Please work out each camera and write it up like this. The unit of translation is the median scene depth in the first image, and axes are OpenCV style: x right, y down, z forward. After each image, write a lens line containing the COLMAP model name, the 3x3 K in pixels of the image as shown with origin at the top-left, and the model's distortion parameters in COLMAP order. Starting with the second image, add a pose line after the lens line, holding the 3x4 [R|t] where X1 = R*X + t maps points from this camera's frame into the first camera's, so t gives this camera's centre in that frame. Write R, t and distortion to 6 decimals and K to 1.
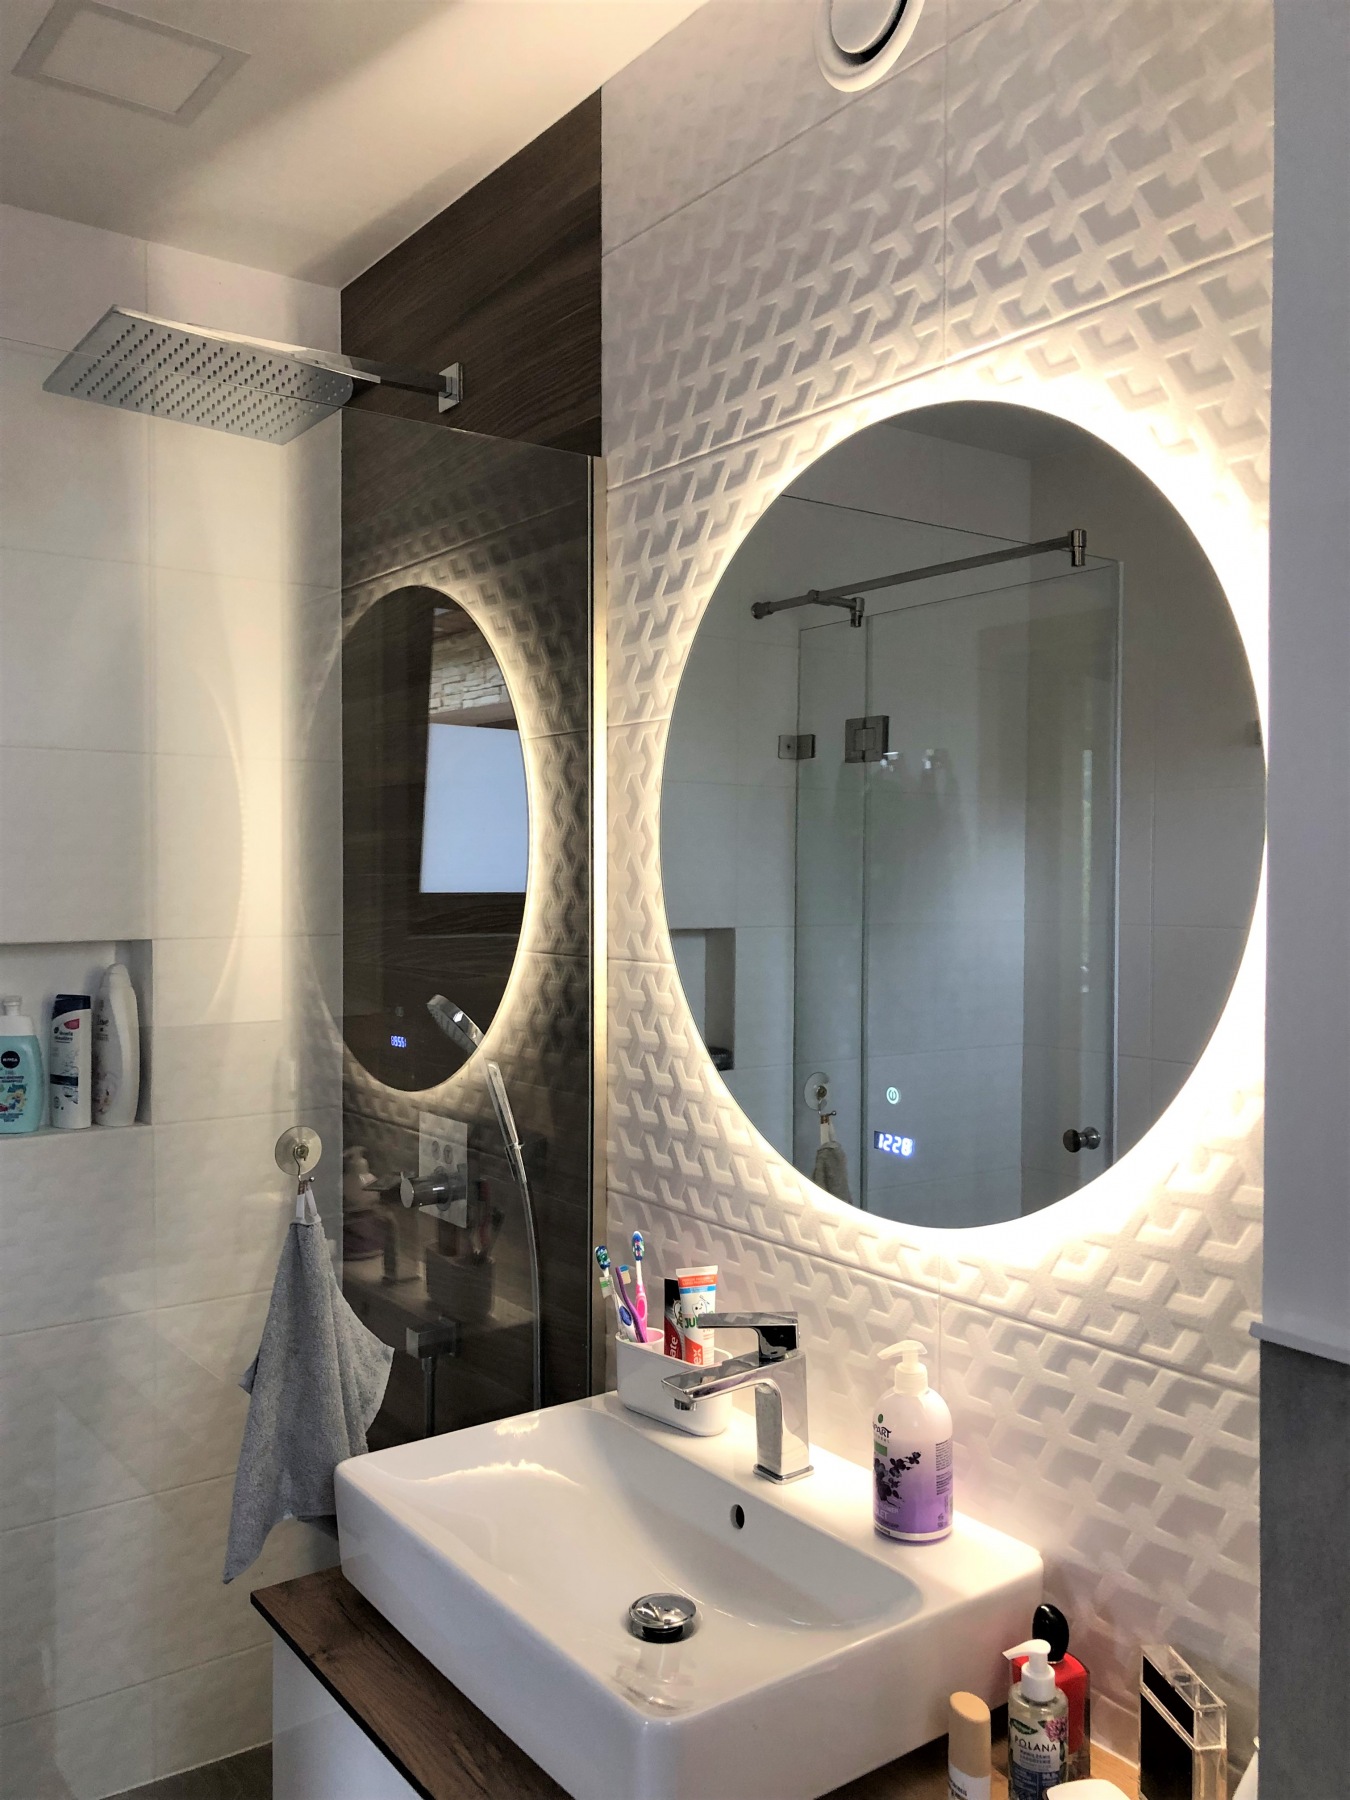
lens RADIAL K [[1482.5, 0, 670.2], [0, 1482.5, 891.8], [0, 0, 1]] dist [0.022945, -0.003728]
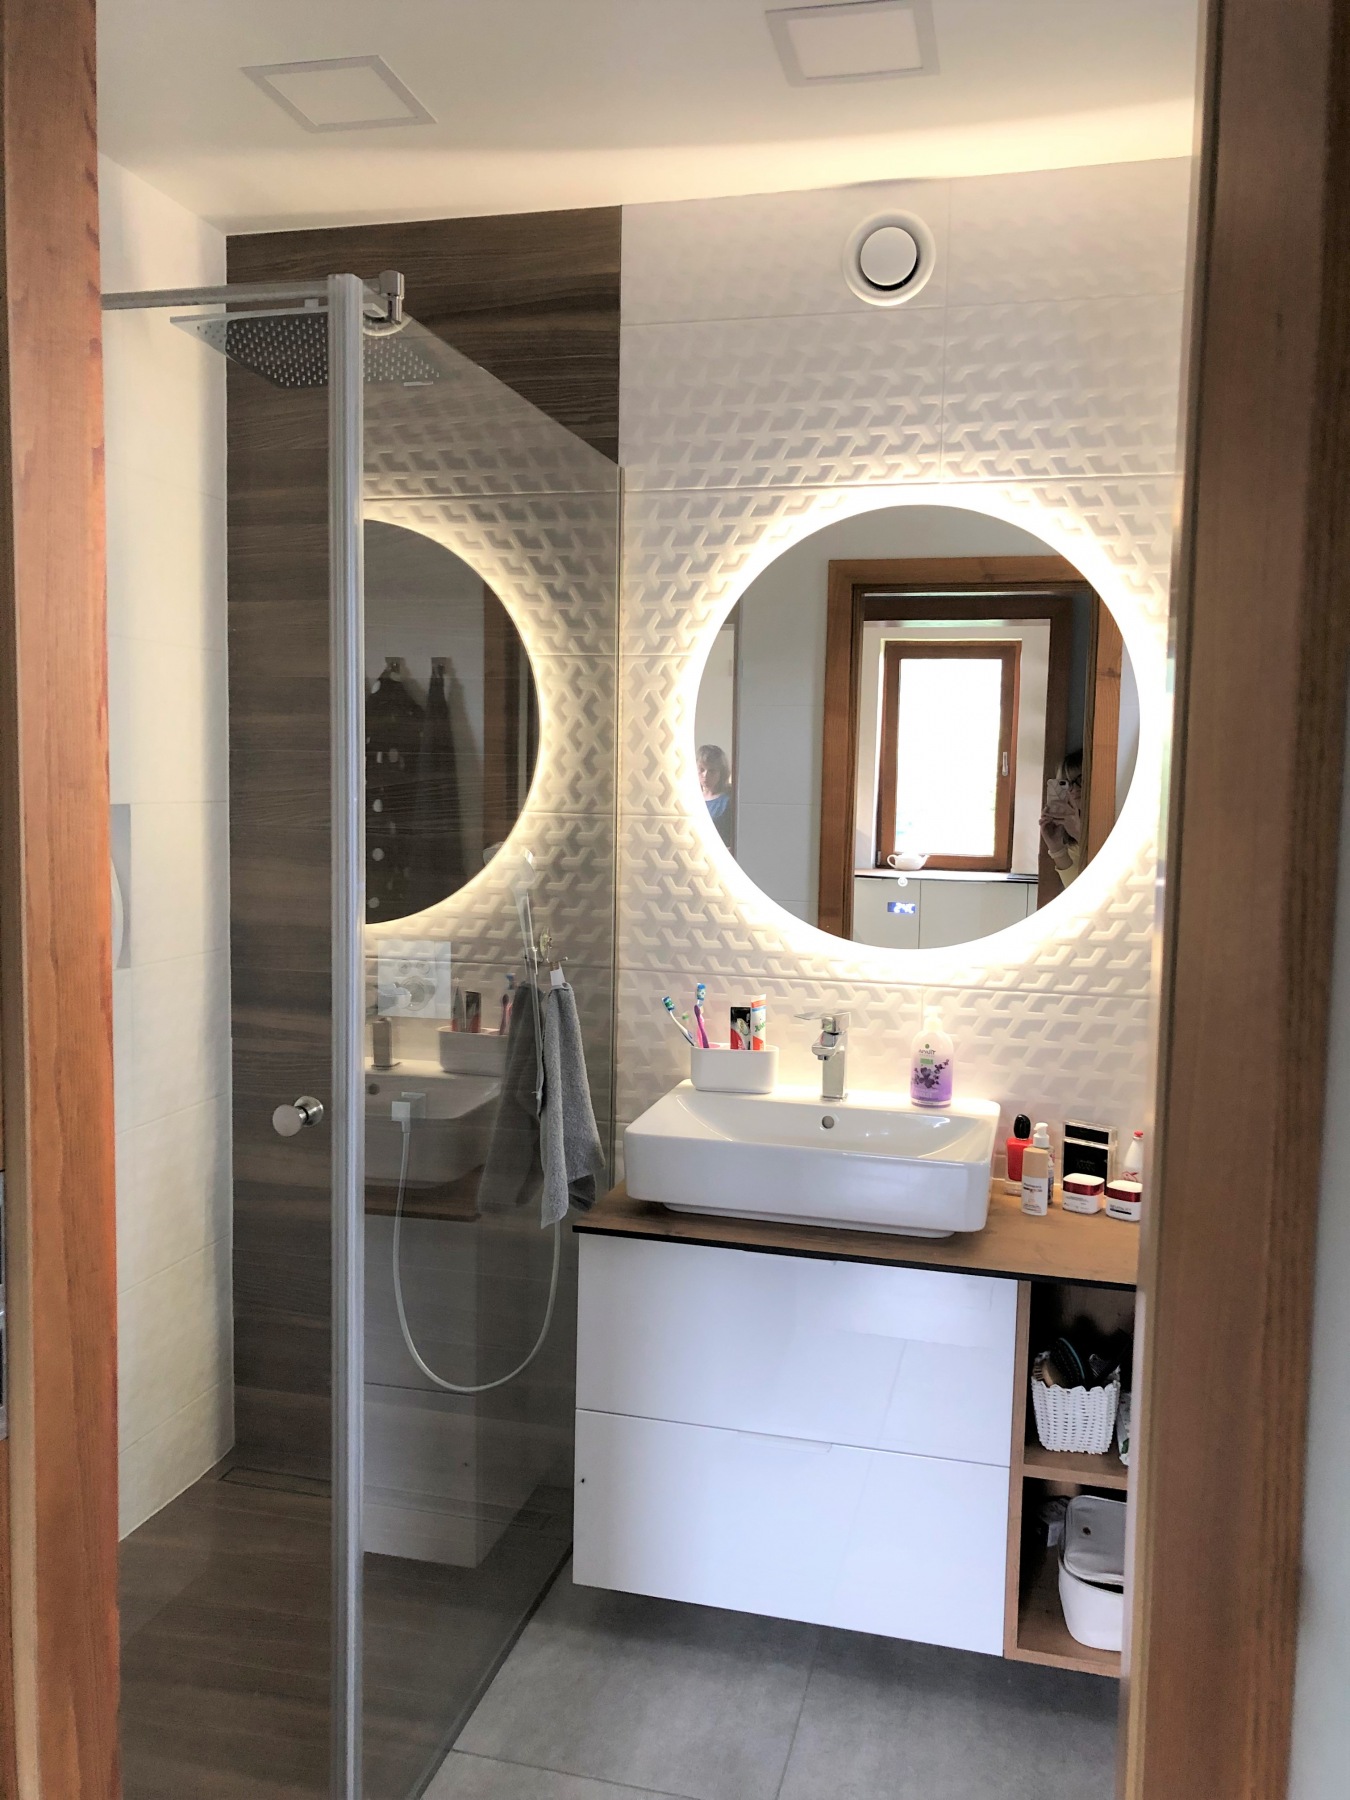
lens RADIAL K [[1493.4, 0, 686.8], [0, 1493.4, 898.6], [0, 0, 1]] dist [0.030649, -0.006390]
pose [[0.767520, -0.039952, 0.639778, -0.959105], [-0.010093, 0.997179, 0.074379, 0.018131], [-0.640945, -0.063545, 0.764952, -0.188059]]
